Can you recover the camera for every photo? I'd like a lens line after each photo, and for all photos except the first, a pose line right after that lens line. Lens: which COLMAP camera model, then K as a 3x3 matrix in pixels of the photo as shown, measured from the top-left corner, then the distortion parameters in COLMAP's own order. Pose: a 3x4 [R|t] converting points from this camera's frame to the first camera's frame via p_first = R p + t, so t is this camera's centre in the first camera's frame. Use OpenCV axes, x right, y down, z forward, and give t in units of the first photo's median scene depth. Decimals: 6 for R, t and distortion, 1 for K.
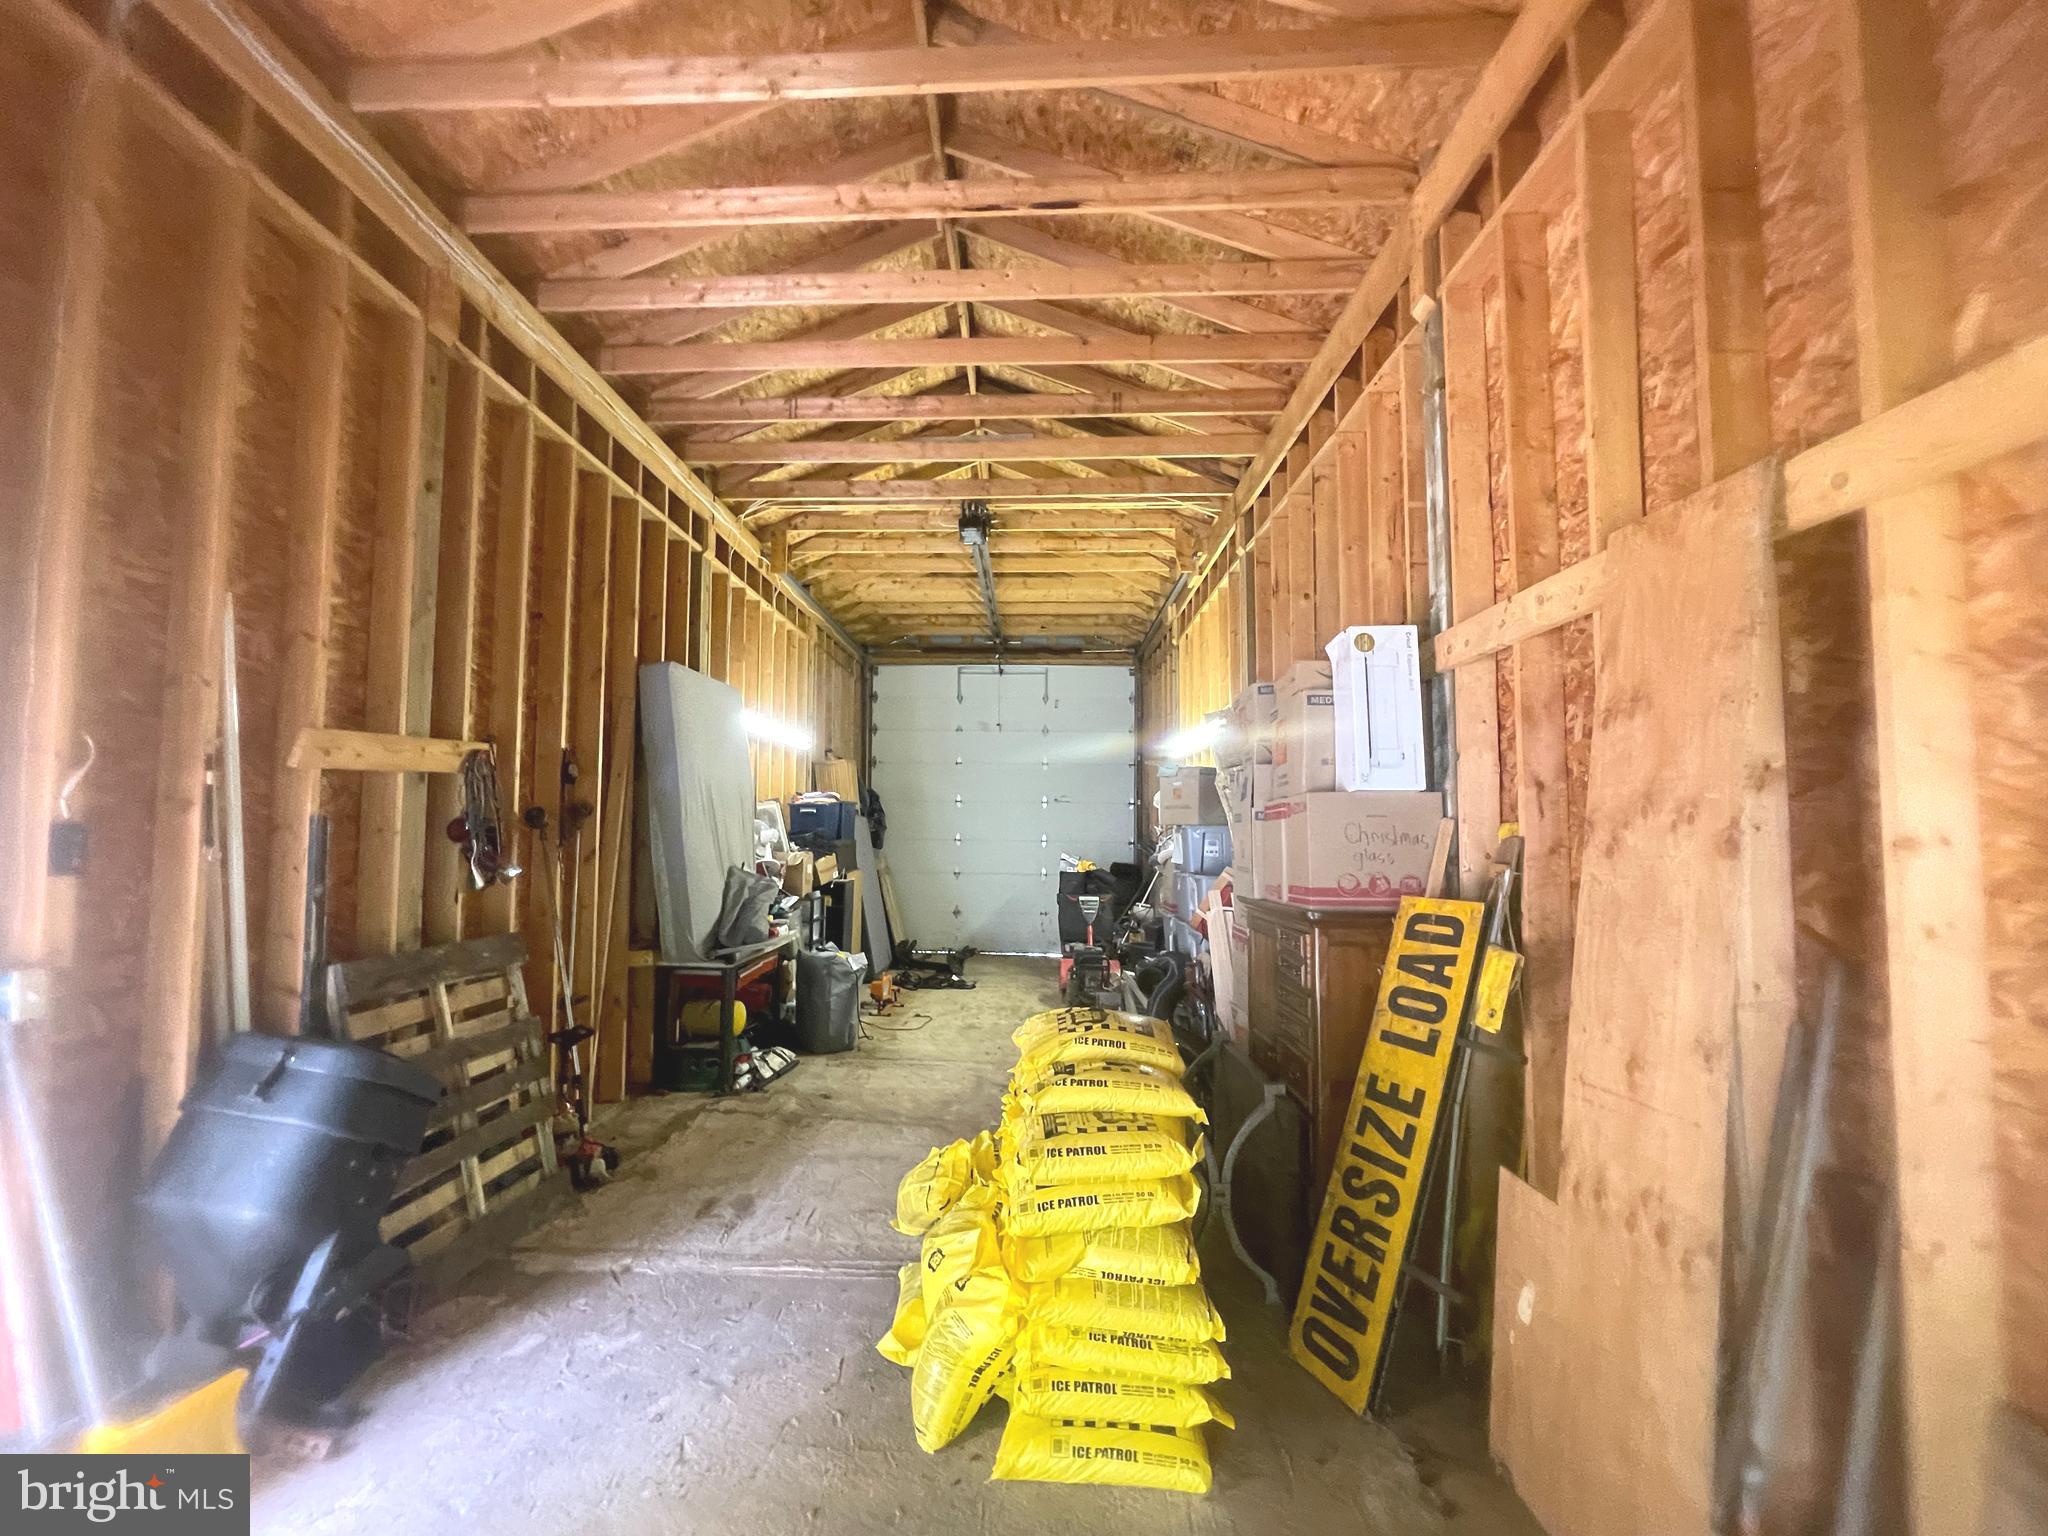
lens RADIAL K [[883.5, 0, 1024.0], [0, 883.5, 768.0], [0, 0, 1]] dist [-0.028529, 0.000036]
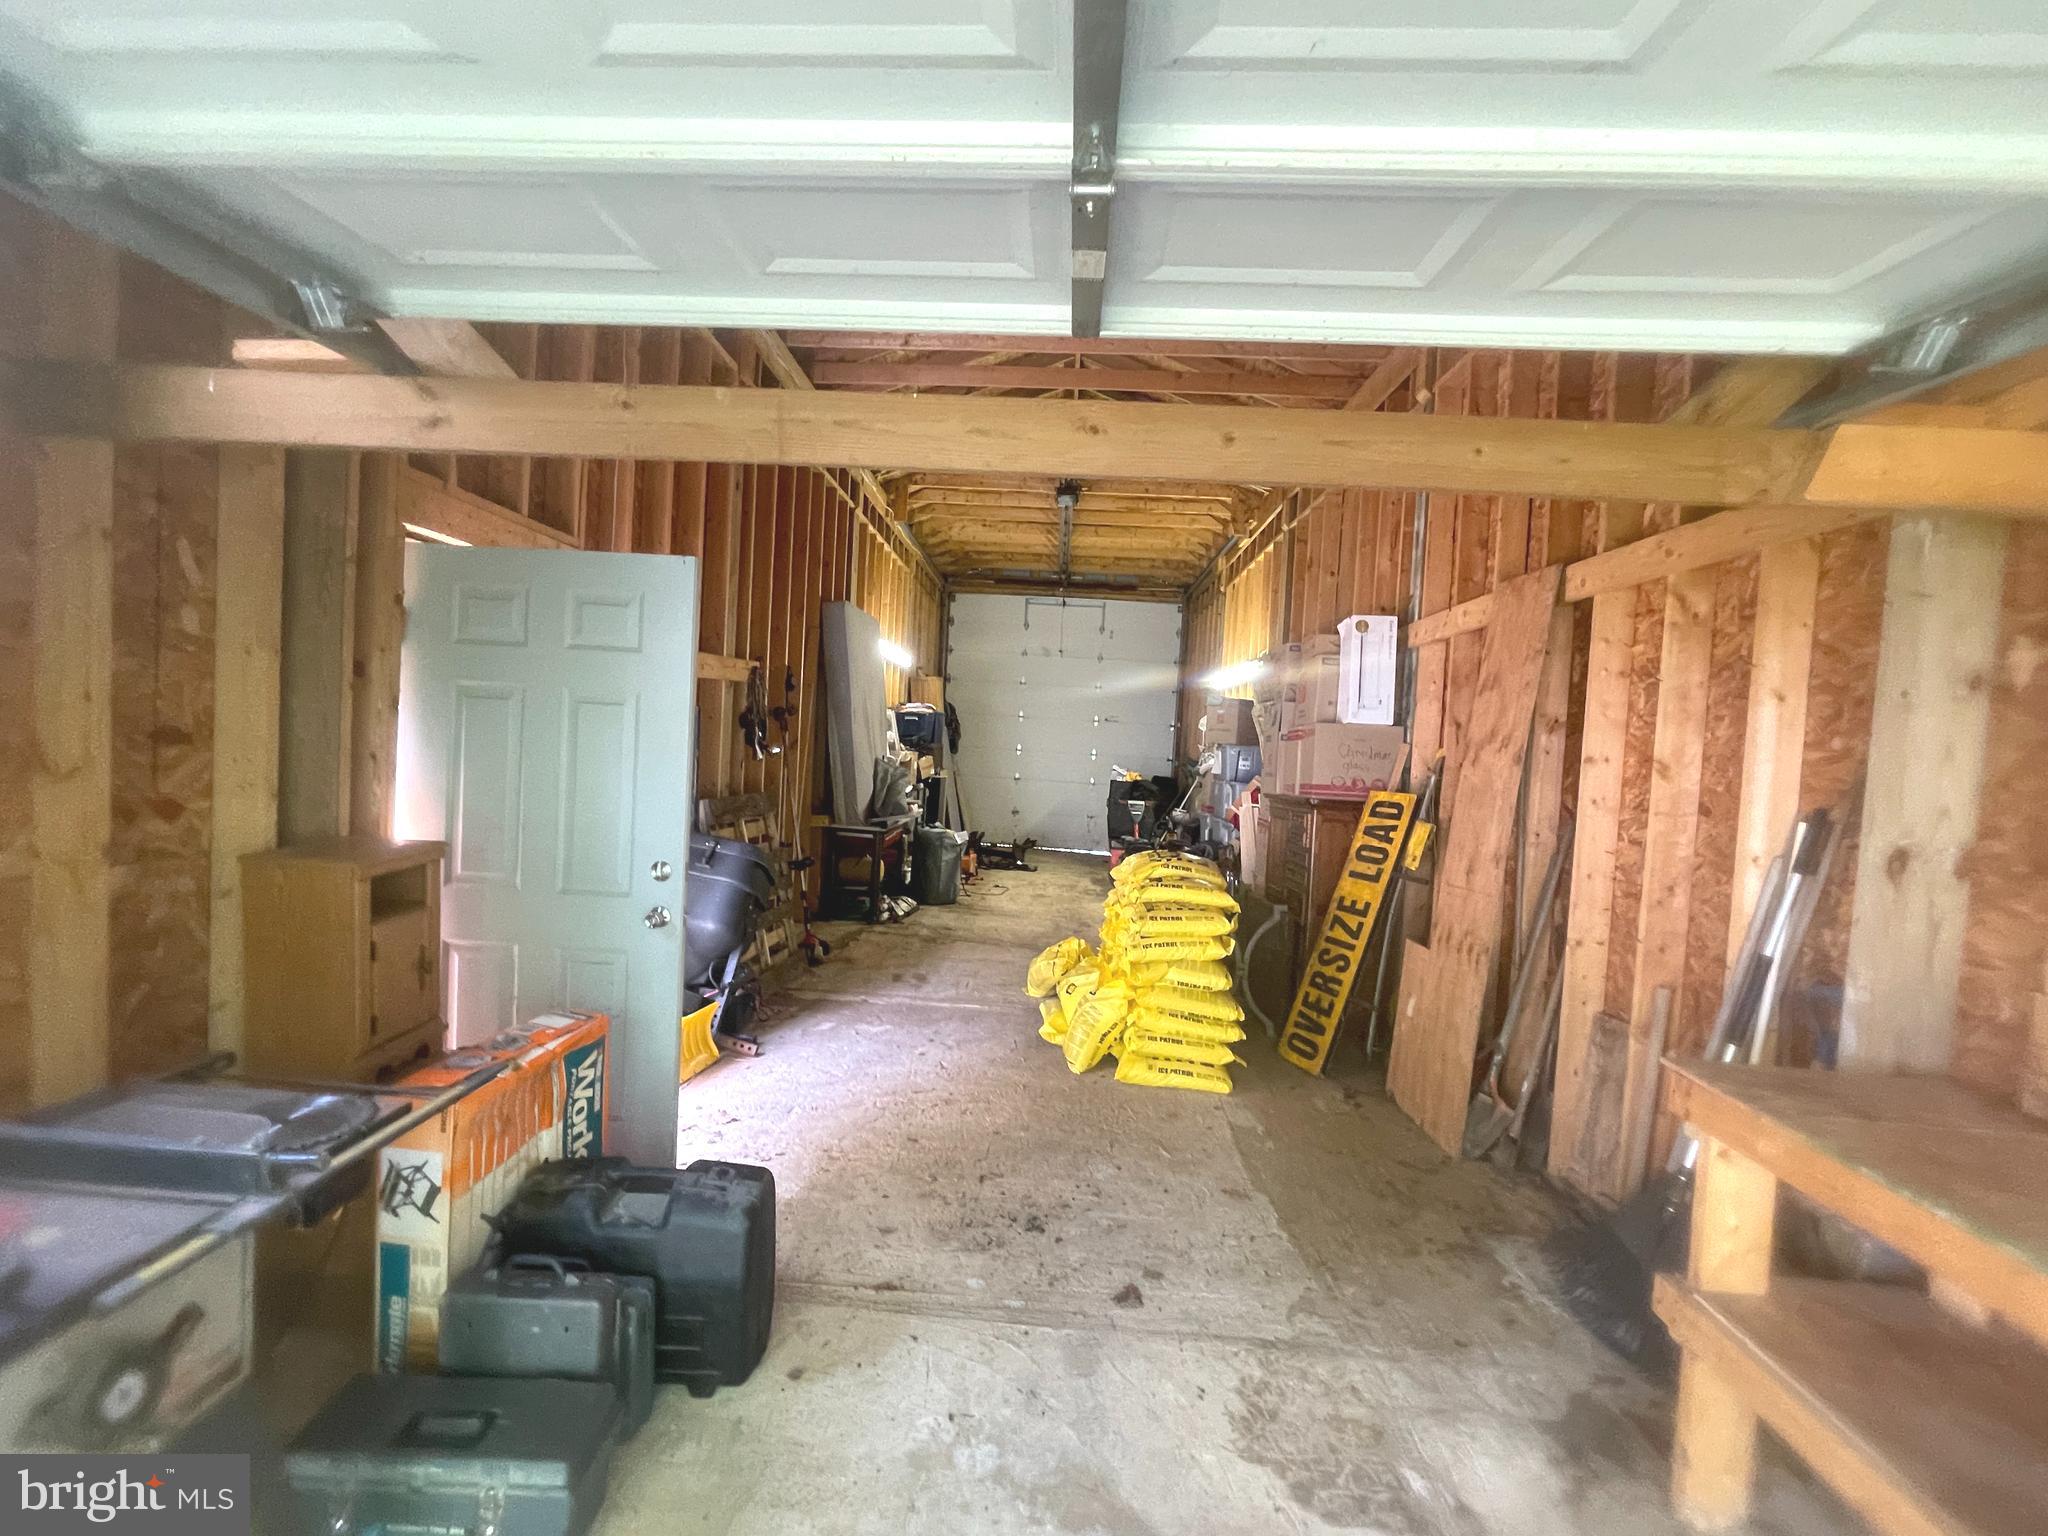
lens RADIAL K [[874.8, 0, 1024.0], [0, 874.8, 768.0], [0, 0, 1]] dist [-0.013661, -0.000161]
pose [[0.998329, 0.050938, -0.027279, -0.132938], [-0.048145, 0.994336, 0.094753, -0.012346], [0.031951, -0.093282, 0.995127, -0.506081]]
